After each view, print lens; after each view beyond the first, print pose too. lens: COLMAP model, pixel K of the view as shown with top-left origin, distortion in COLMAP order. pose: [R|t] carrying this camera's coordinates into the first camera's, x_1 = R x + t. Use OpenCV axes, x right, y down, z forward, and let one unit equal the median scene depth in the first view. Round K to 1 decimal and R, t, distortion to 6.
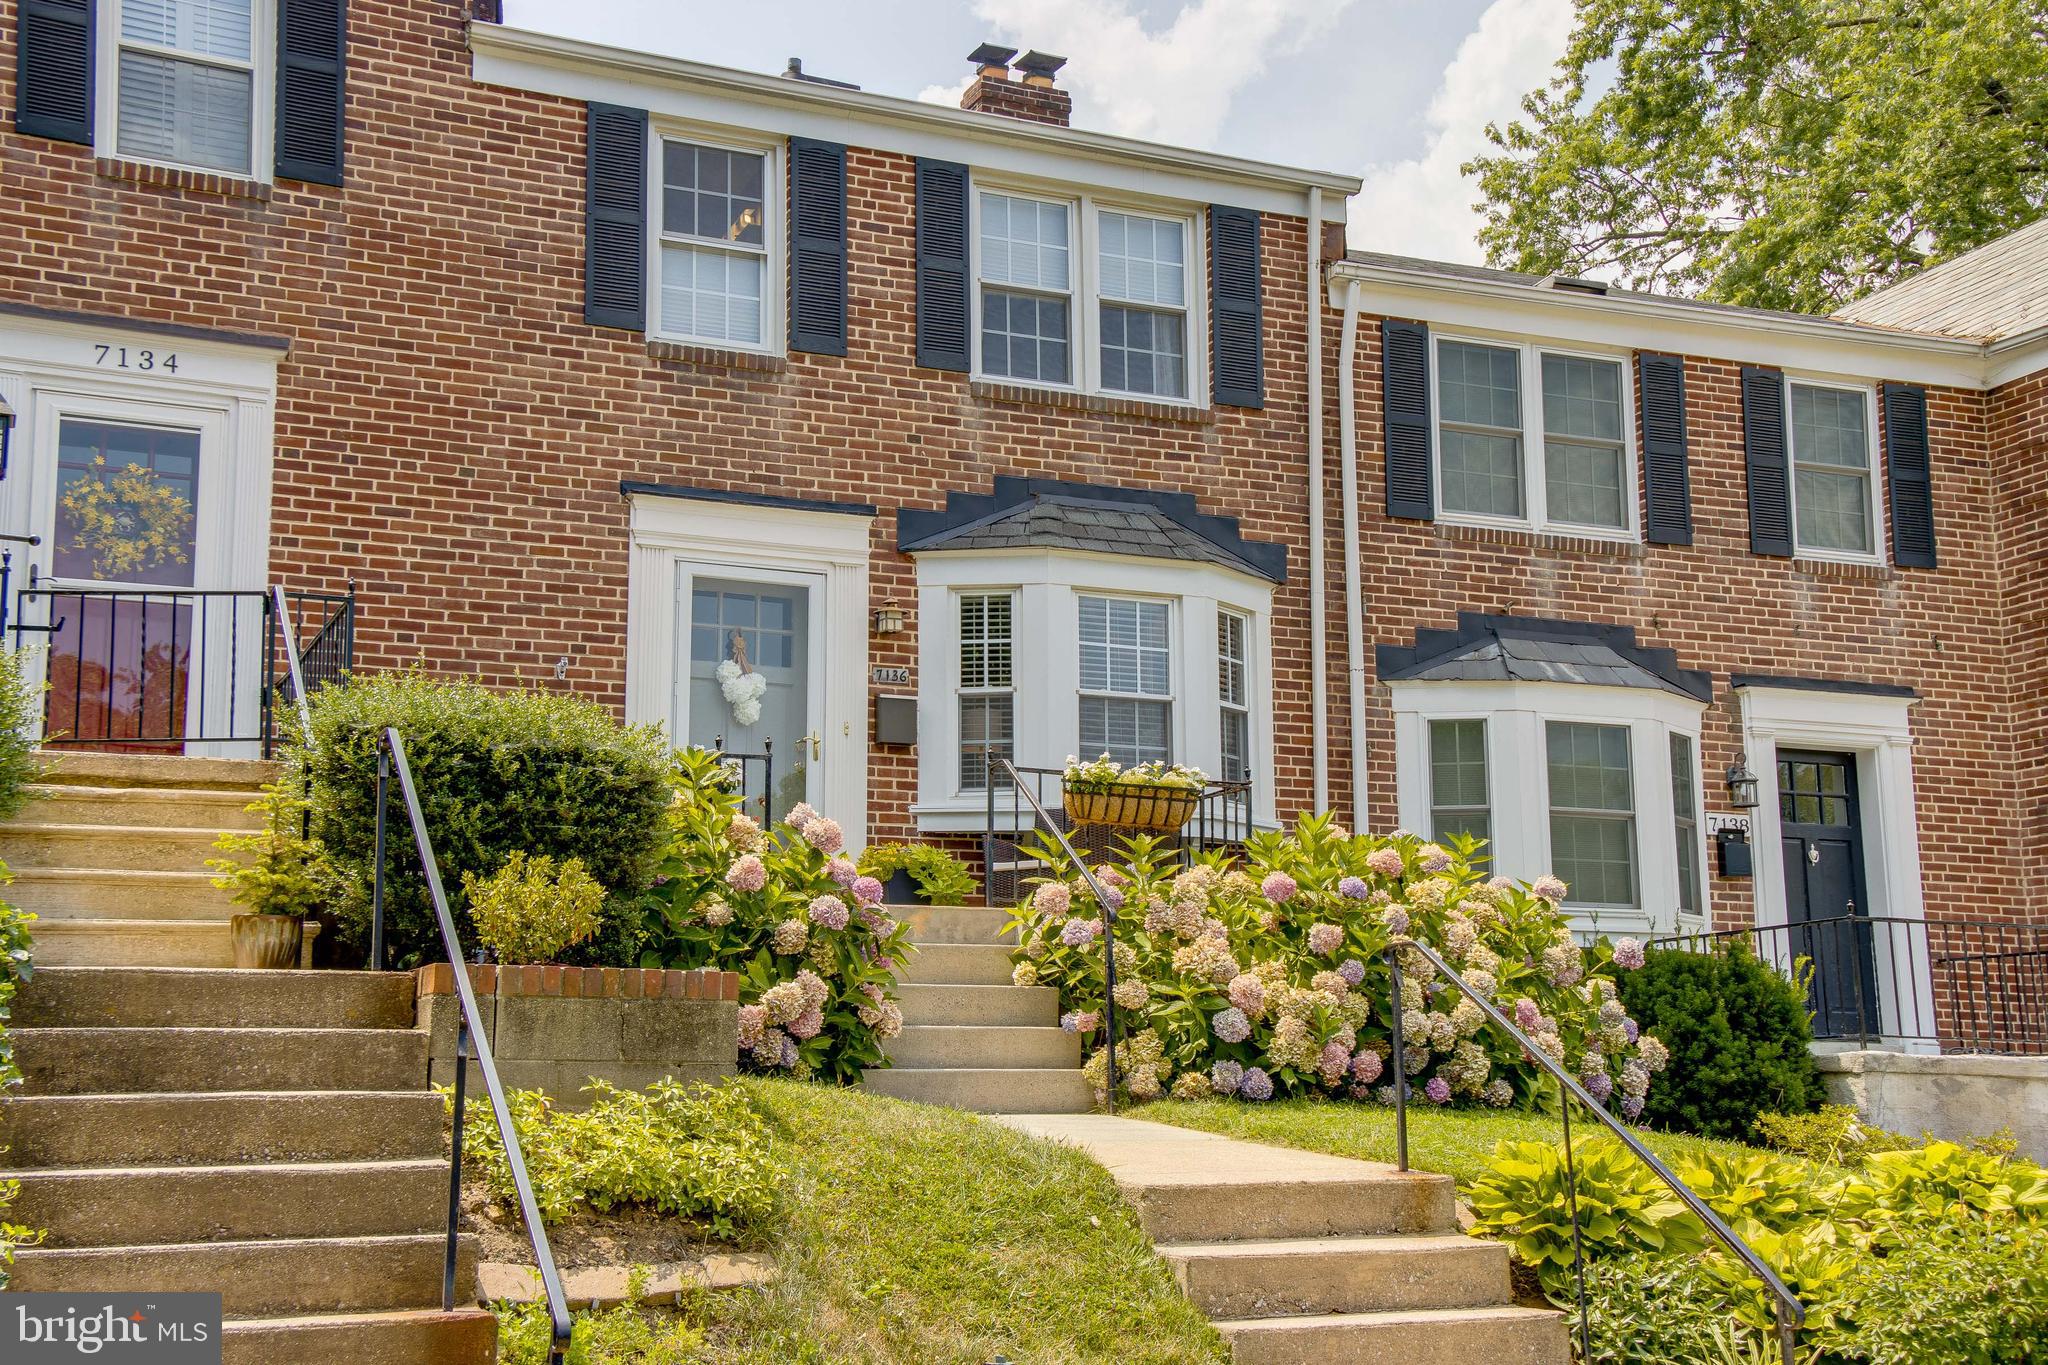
lens RADIAL K [[2426.9, 0, 1024.0], [0, 2426.9, 682.5], [0, 0, 1]] dist [0.061226, 0.458634]
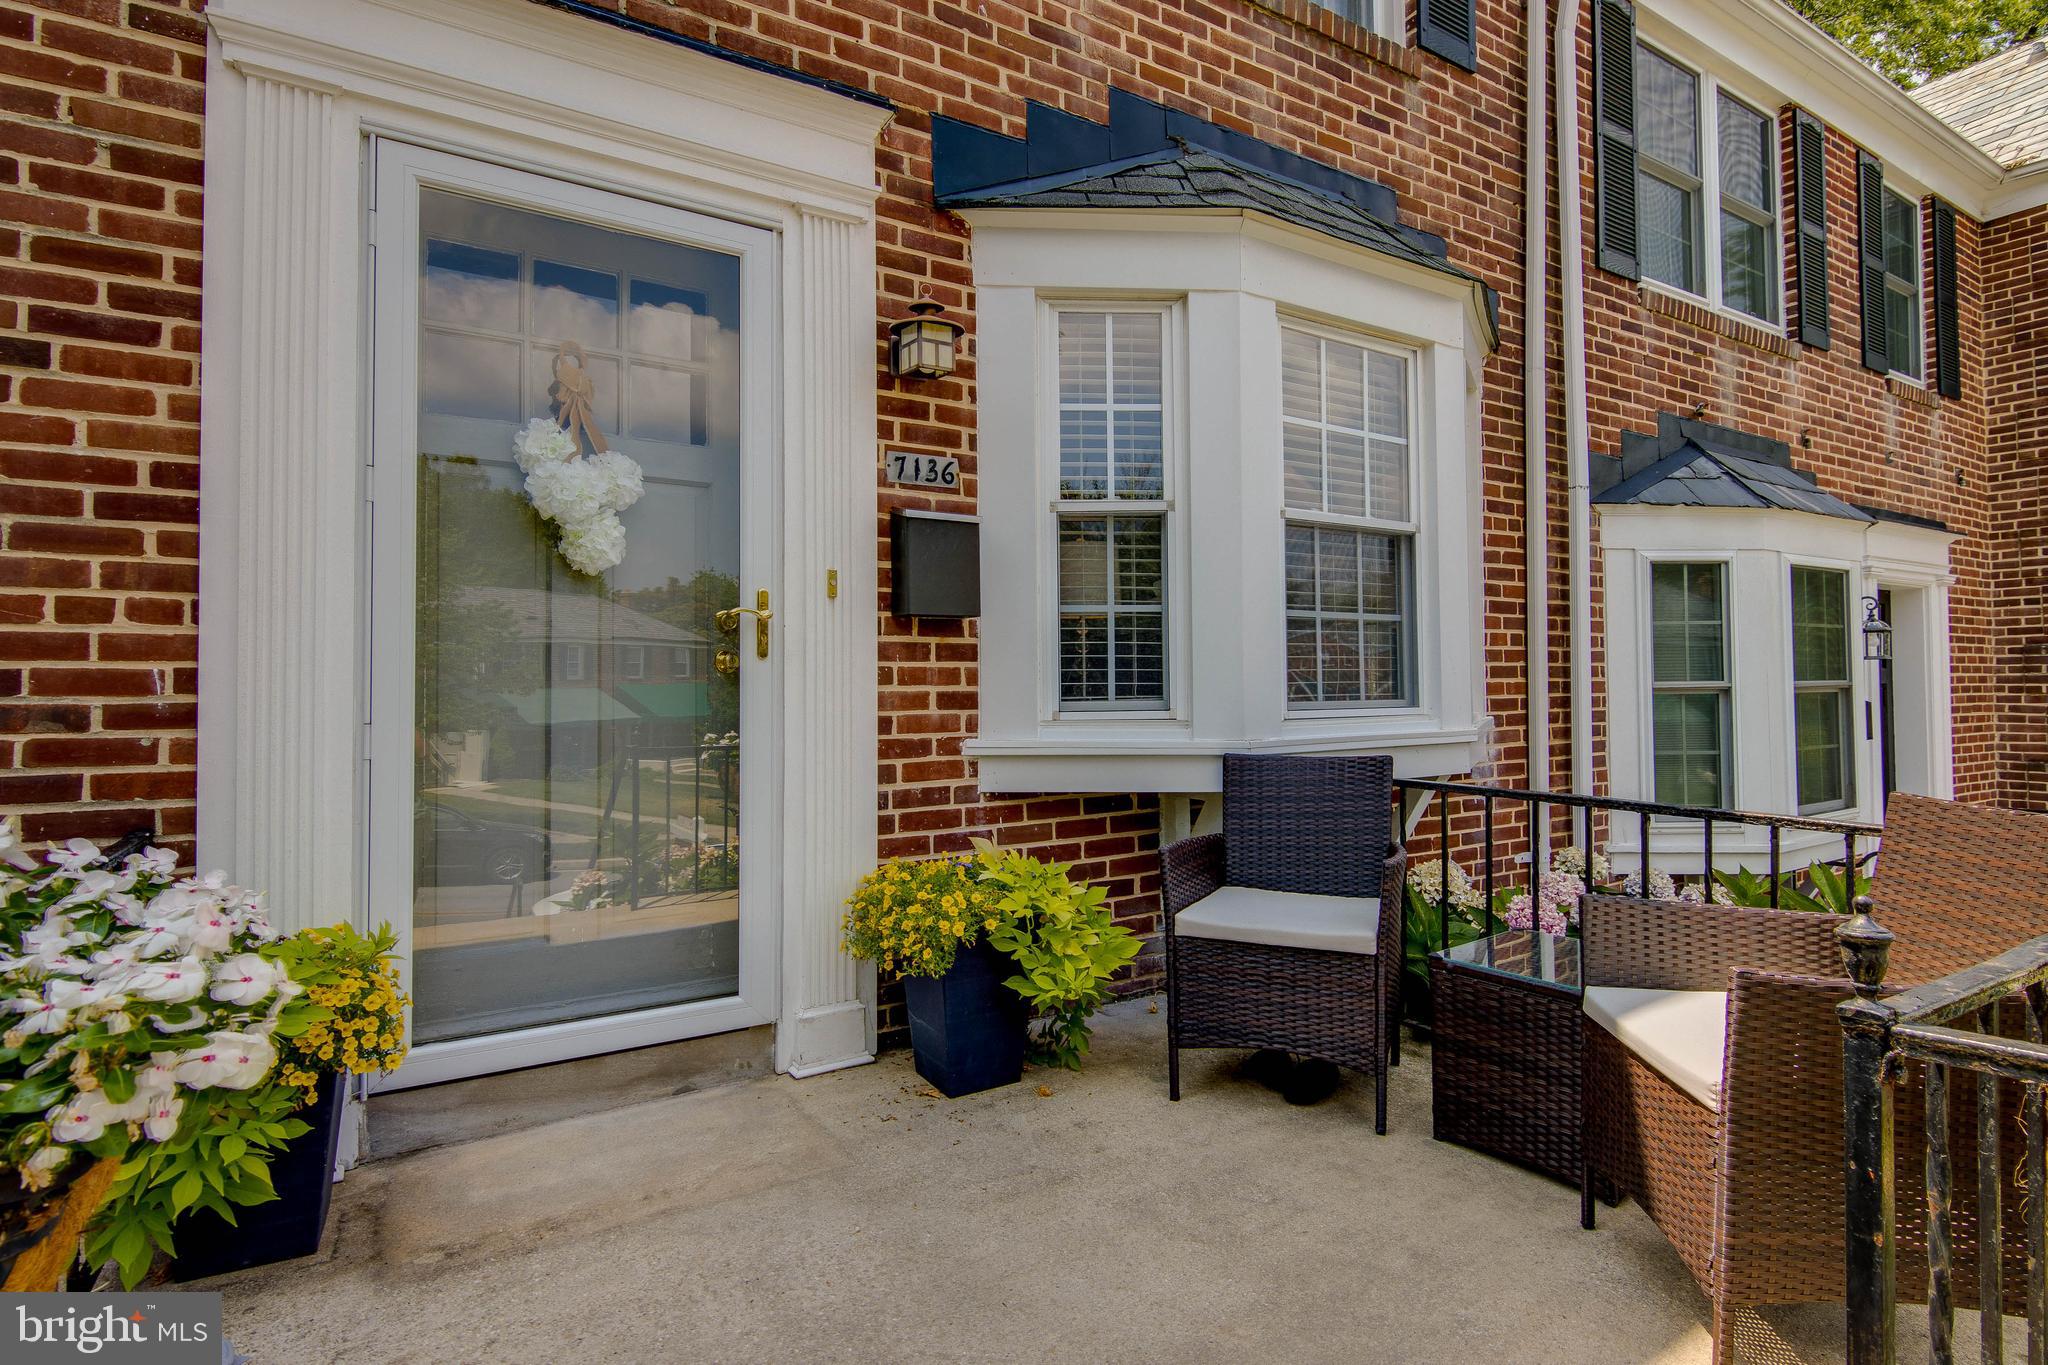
lens RADIAL K [[1028.0, 0, 1034.5], [0, 1028.0, 666.7], [0, 0, 1]] dist [0.019338, -0.016285]
pose [[0.988546, 0.001067, 0.150914, -0.062998], [-0.025433, 0.986851, 0.159617, 0.002368], [-0.148760, -0.161627, 0.975575, 0.783333]]
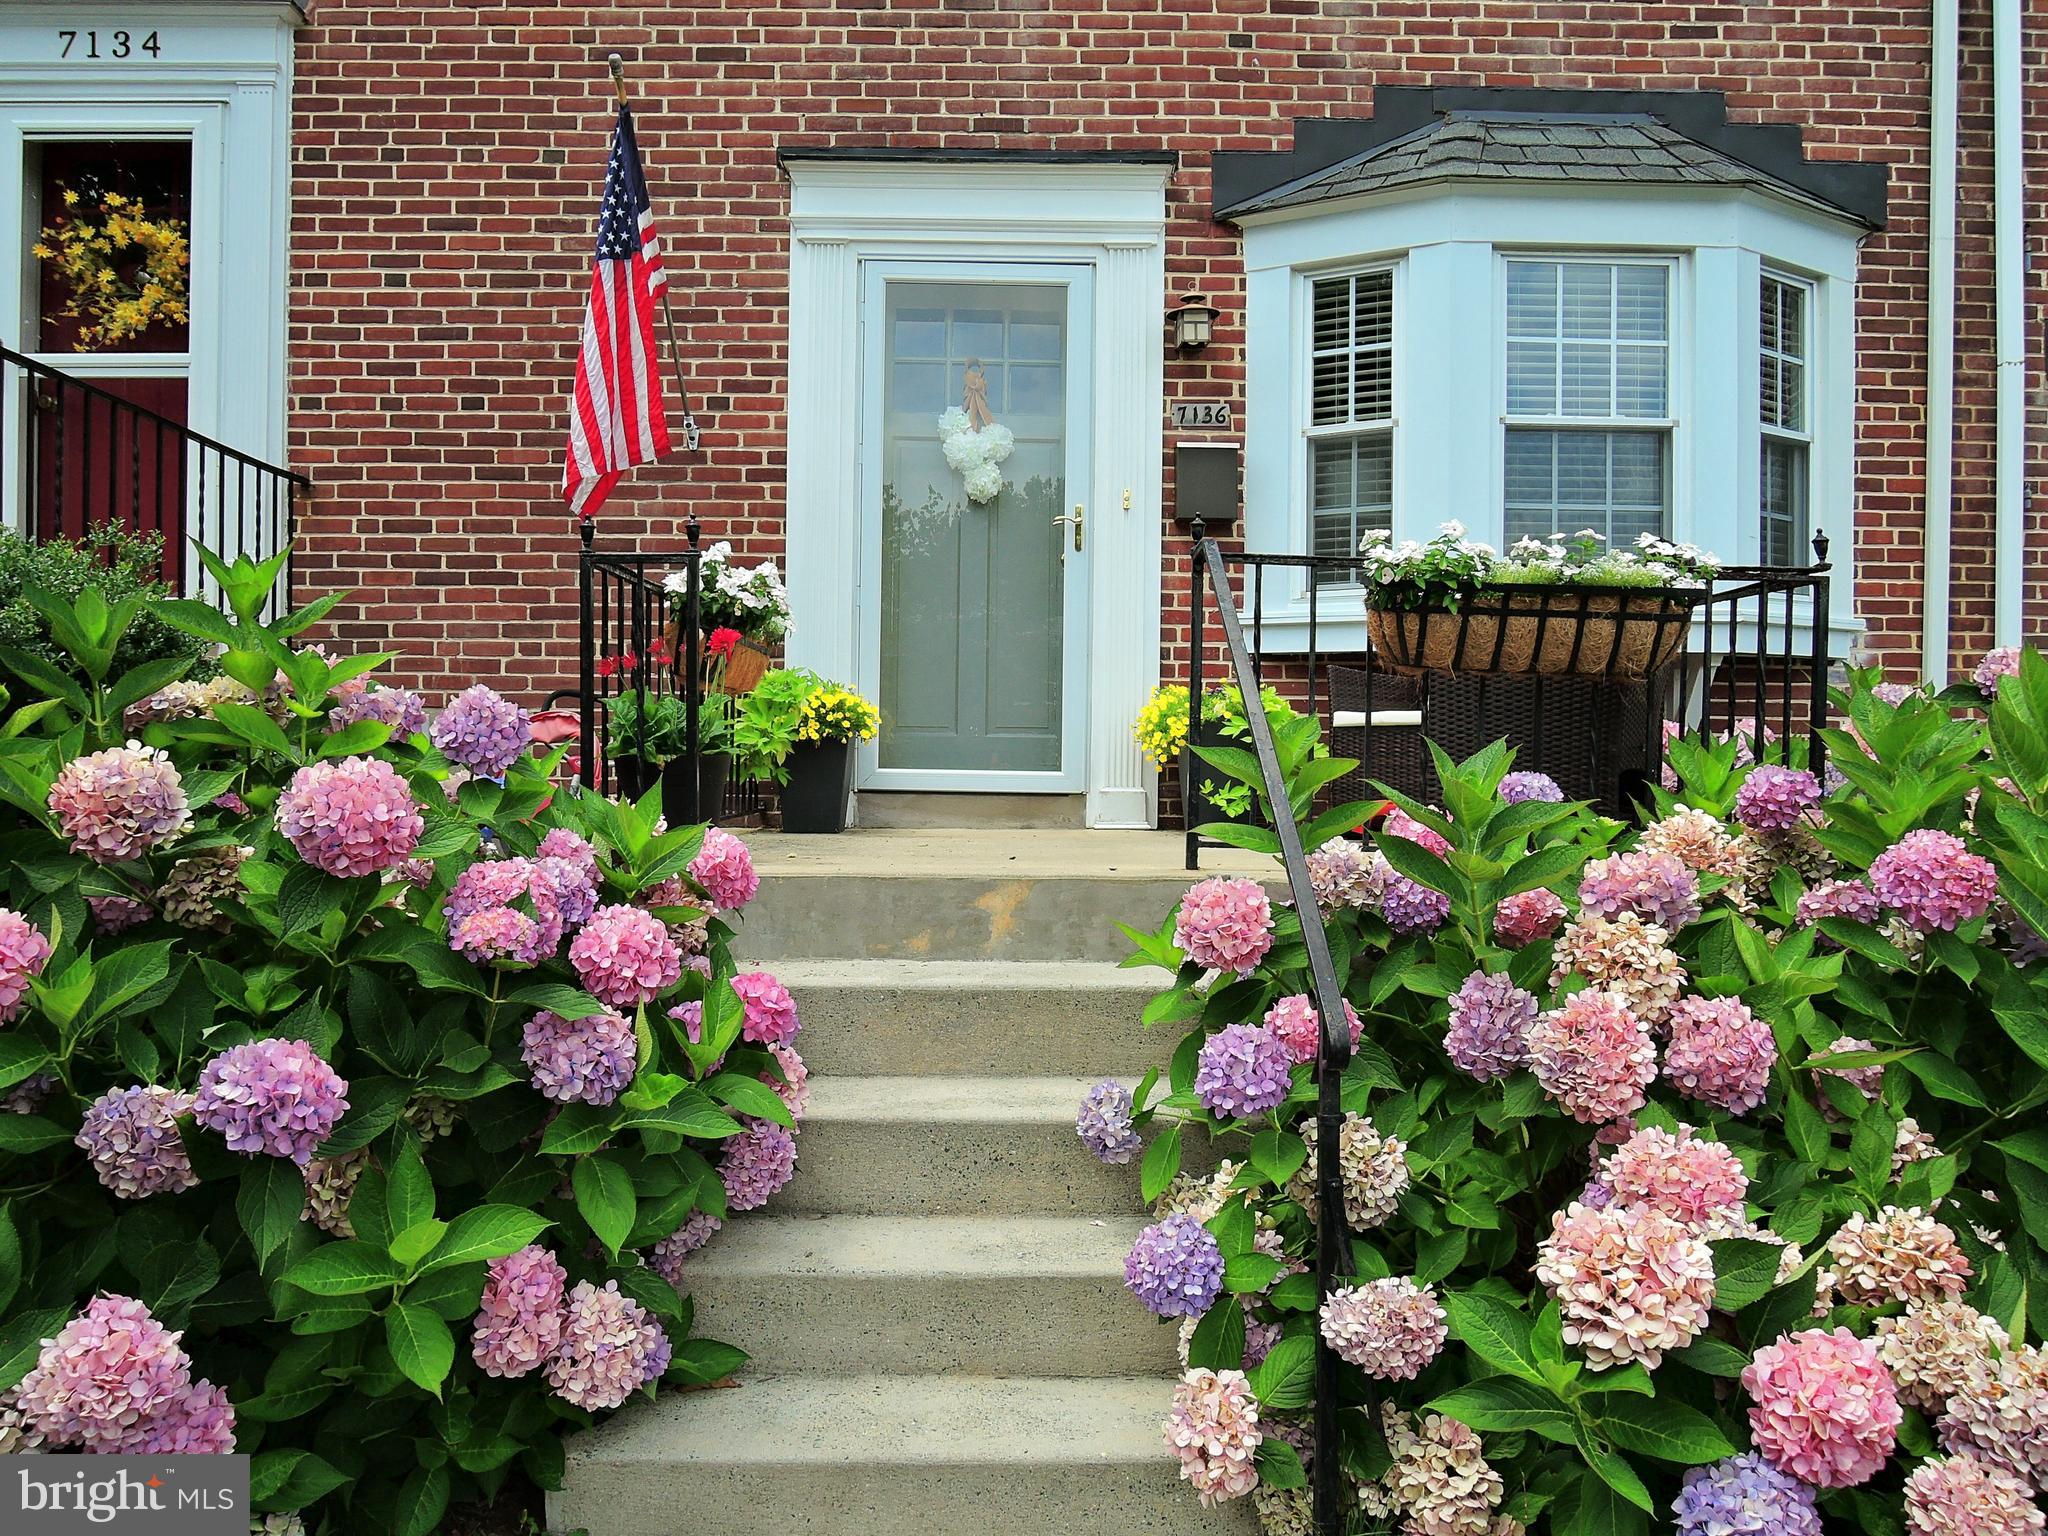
lens RADIAL K [[1434.9, 0, 1024.0], [0, 1434.9, 768.0], [0, 0, 1]] dist [-0.032020, 0.006456]
pose [[0.921700, 0.016148, -0.387567, 0.051516], [0.055055, 0.983573, 0.171911, 0.021392], [0.383976, -0.179788, 0.905670, 0.608601]]
